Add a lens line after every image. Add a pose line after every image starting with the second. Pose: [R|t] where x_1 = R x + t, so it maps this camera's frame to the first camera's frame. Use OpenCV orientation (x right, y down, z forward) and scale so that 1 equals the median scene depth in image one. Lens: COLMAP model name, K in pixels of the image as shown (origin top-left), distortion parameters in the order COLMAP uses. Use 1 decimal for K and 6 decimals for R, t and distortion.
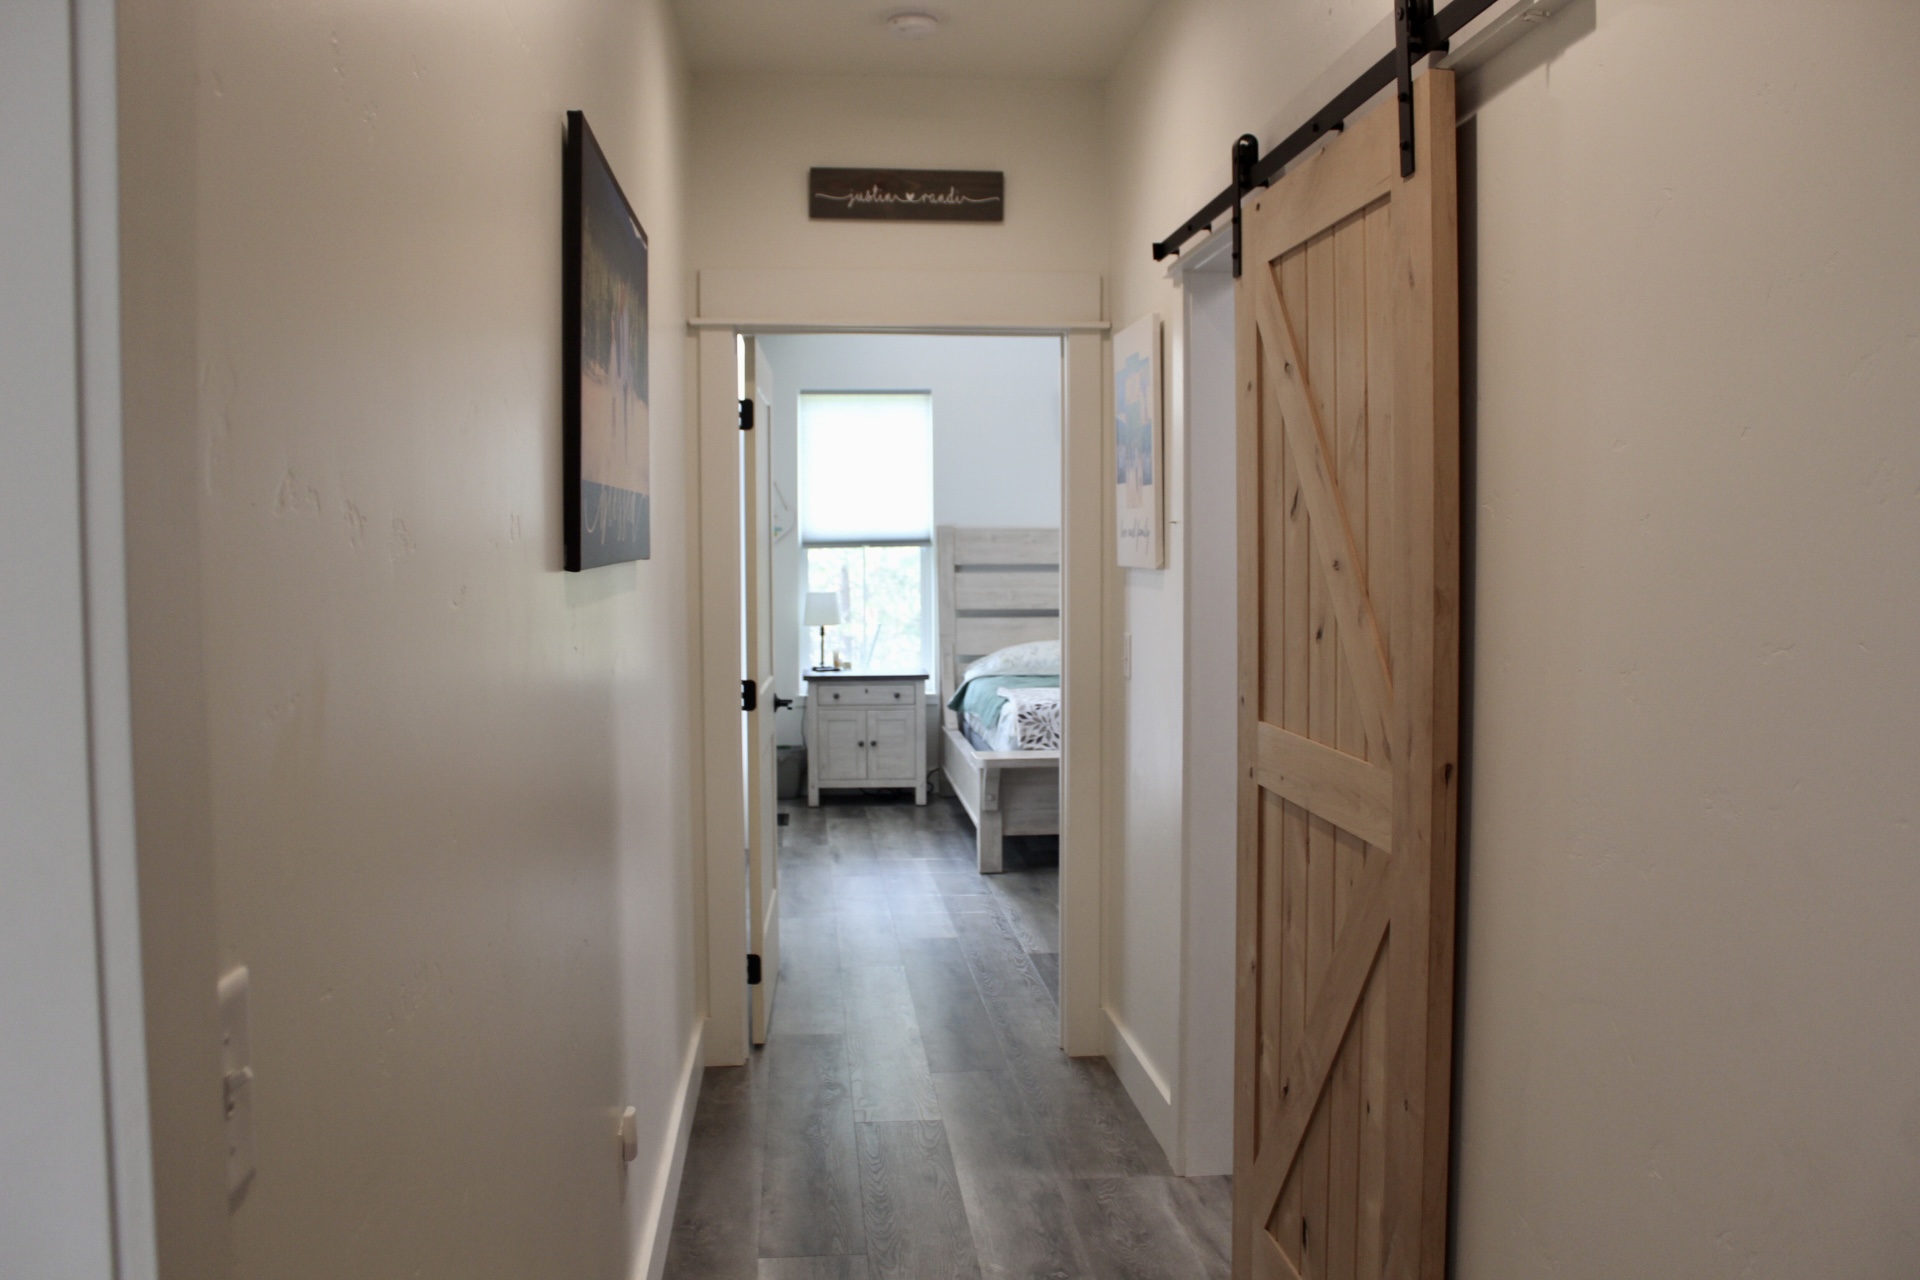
lens RADIAL K [[1611.2, 0, 961.0], [0, 1611.2, 638.5], [0, 0, 1]] dist [-0.061603, -0.001422]
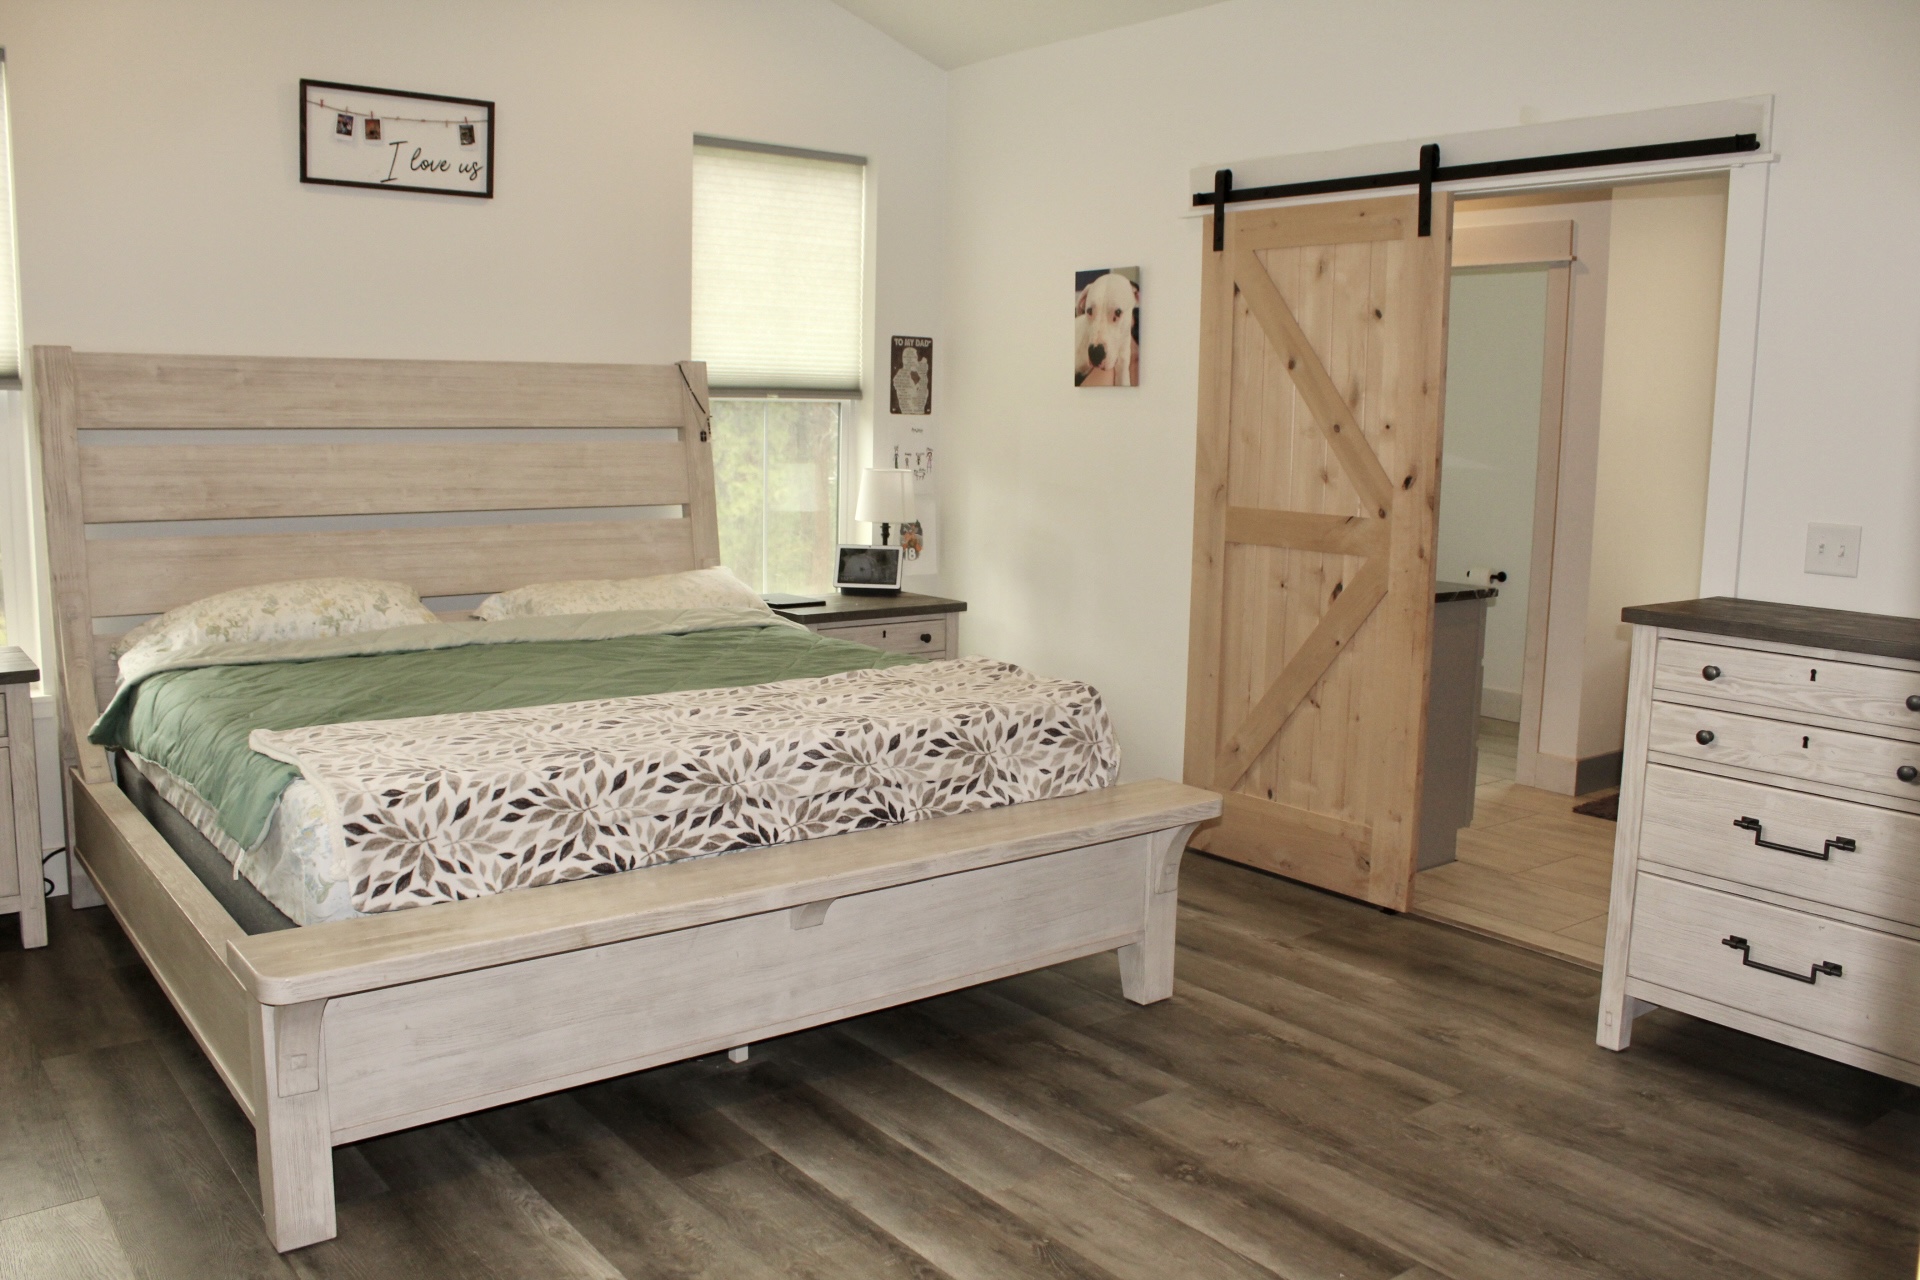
lens RADIAL K [[1611.2, 0, 958.0], [0, 1611.2, 634.6], [0, 0, 1]] dist [-0.061603, -0.001422]
pose [[0.855164, -0.050374, 0.515903, -0.027581], [0.007099, 0.996312, 0.085515, -0.024466], [-0.518308, -0.069467, 0.852368, 0.491790]]
